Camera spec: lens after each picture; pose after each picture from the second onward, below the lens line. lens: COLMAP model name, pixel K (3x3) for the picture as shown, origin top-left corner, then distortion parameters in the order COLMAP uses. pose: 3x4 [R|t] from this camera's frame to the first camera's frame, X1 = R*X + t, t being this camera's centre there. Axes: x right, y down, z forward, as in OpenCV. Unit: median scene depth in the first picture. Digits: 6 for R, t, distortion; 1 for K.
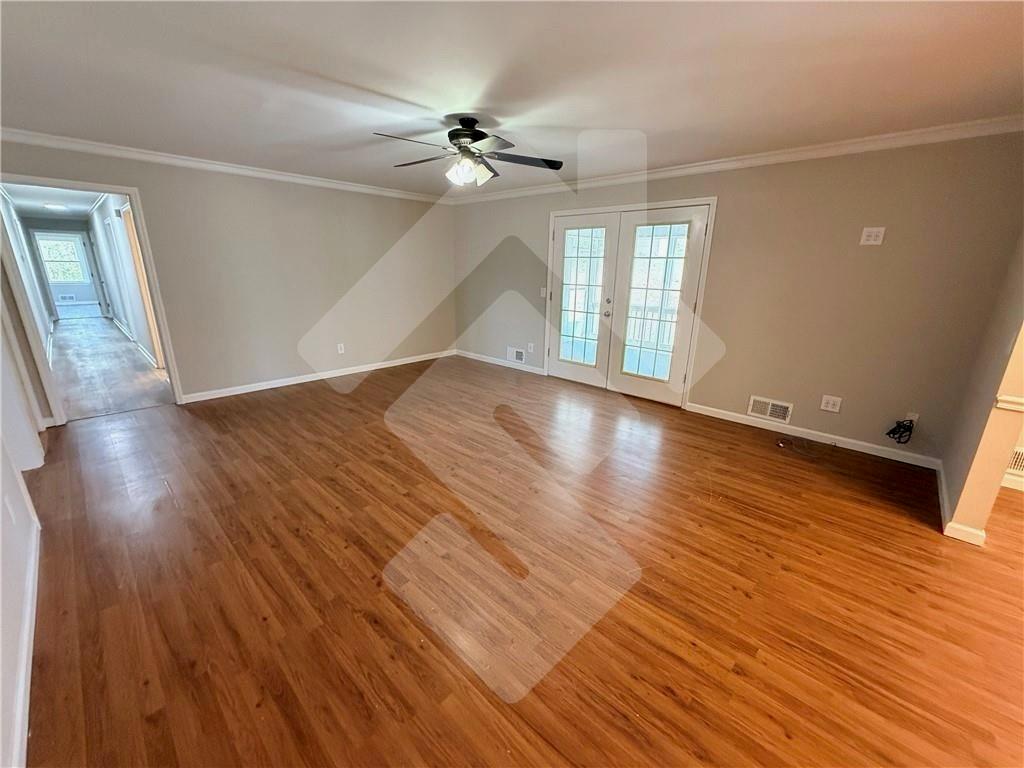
lens RADIAL K [[409.5, 0, 509.9], [0, 409.5, 381.3], [0, 0, 1]] dist [0.001026, 0.000405]
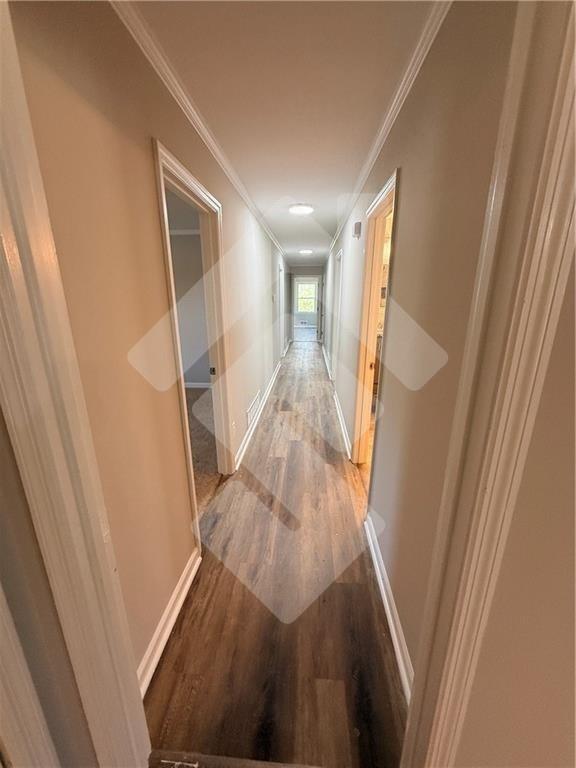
lens RADIAL K [[307.1, 0, 288.5], [0, 307.1, 382.9], [0, 0, 1]] dist [0.001026, 0.000405]
pose [[0.638345, 0.200109, -0.743284, -0.335169], [-0.203130, 0.975181, 0.088090, -0.106328], [0.742464, 0.094751, 0.663151, 0.336233]]
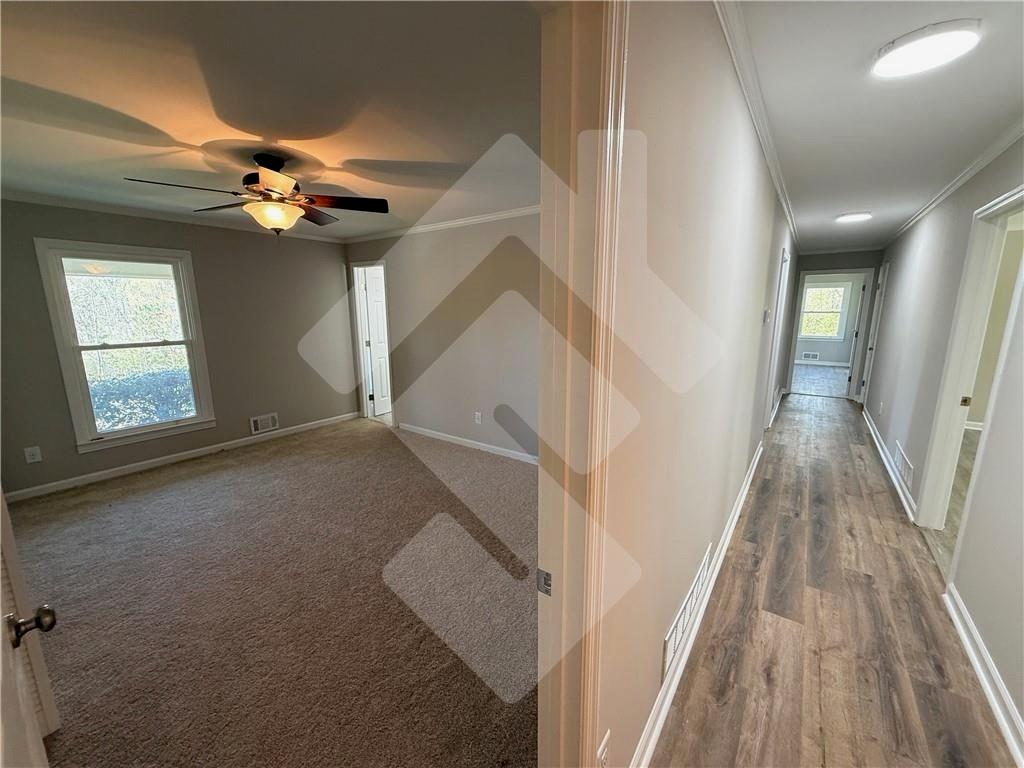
lens RADIAL K [[409.5, 0, 510.0], [0, 409.5, 378.0], [0, 0, 1]] dist [0.001026, 0.000405]
pose [[0.127143, 0.161726, -0.978611, -0.476311], [-0.269276, 0.955193, 0.122871, -0.136447], [0.954633, 0.247894, 0.164995, 0.419443]]
